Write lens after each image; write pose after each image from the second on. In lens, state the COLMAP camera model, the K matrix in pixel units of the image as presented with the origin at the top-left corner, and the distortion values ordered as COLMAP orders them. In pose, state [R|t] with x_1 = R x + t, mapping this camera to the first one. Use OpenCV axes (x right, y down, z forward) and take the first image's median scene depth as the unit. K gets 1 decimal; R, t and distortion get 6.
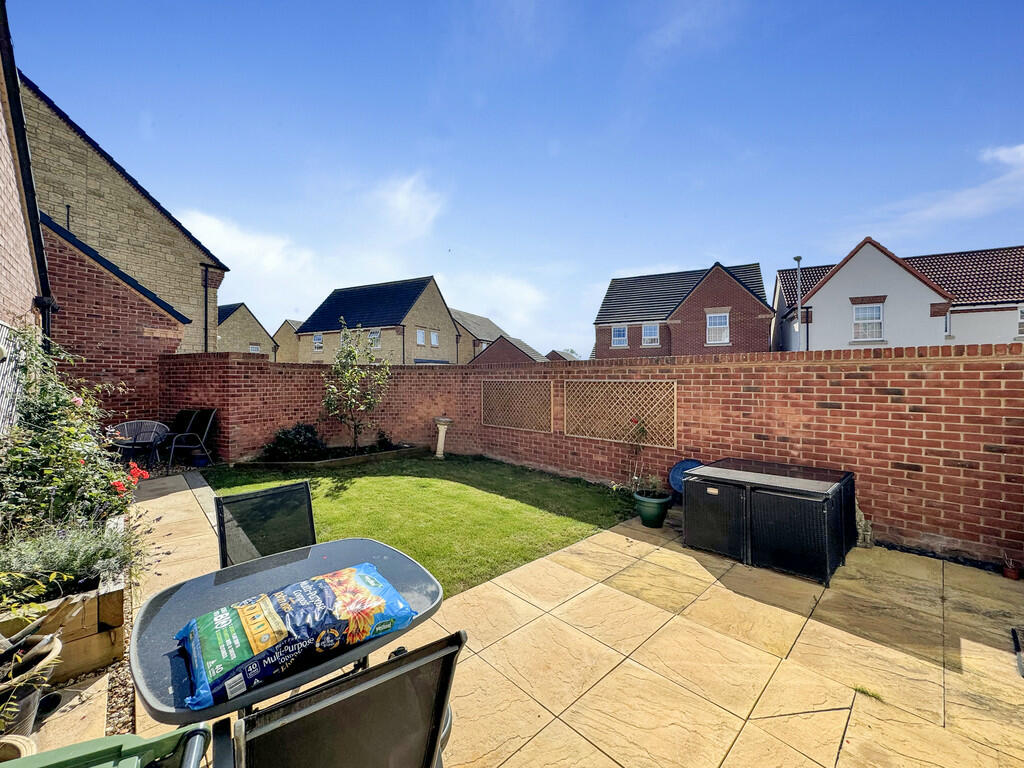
lens RADIAL K [[410.9, 0, 511.6], [0, 410.9, 380.3], [0, 0, 1]] dist [0.000067, 0.000127]
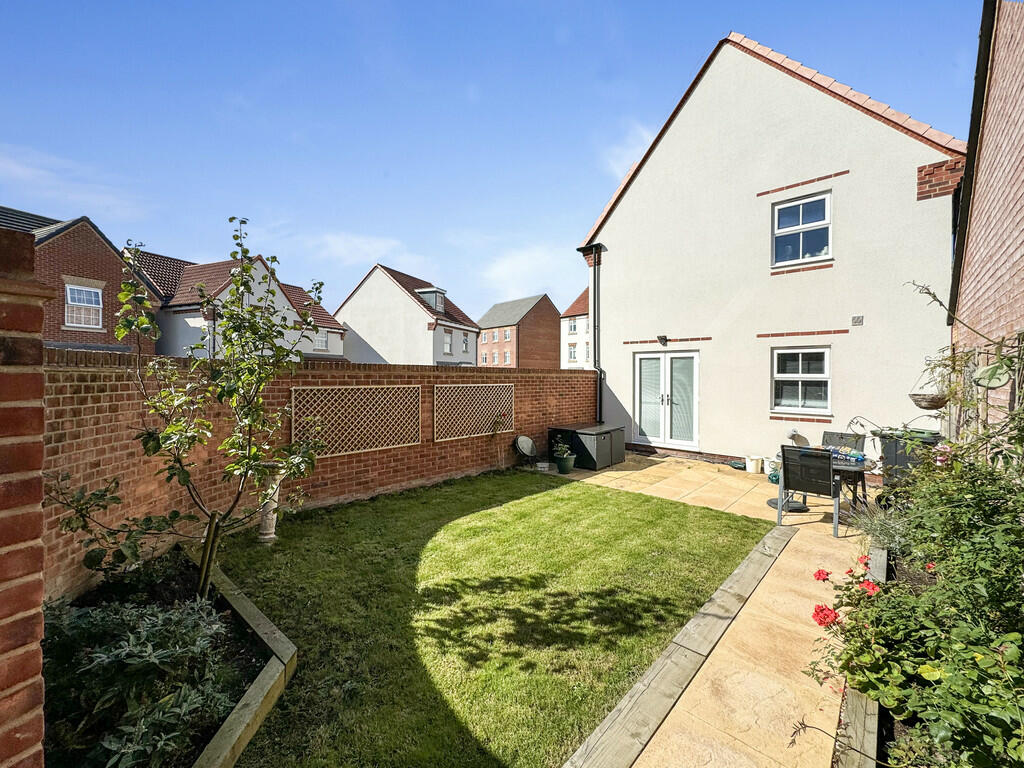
lens RADIAL K [[410.9, 0, 512.6], [0, 410.9, 380.3], [0, 0, 1]] dist [0.000067, 0.000127]
pose [[-0.066158, -0.009788, 0.997761, -0.889356], [-0.003568, 0.999948, 0.009573, -0.022963], [-0.997803, -0.002926, -0.066190, 0.916009]]
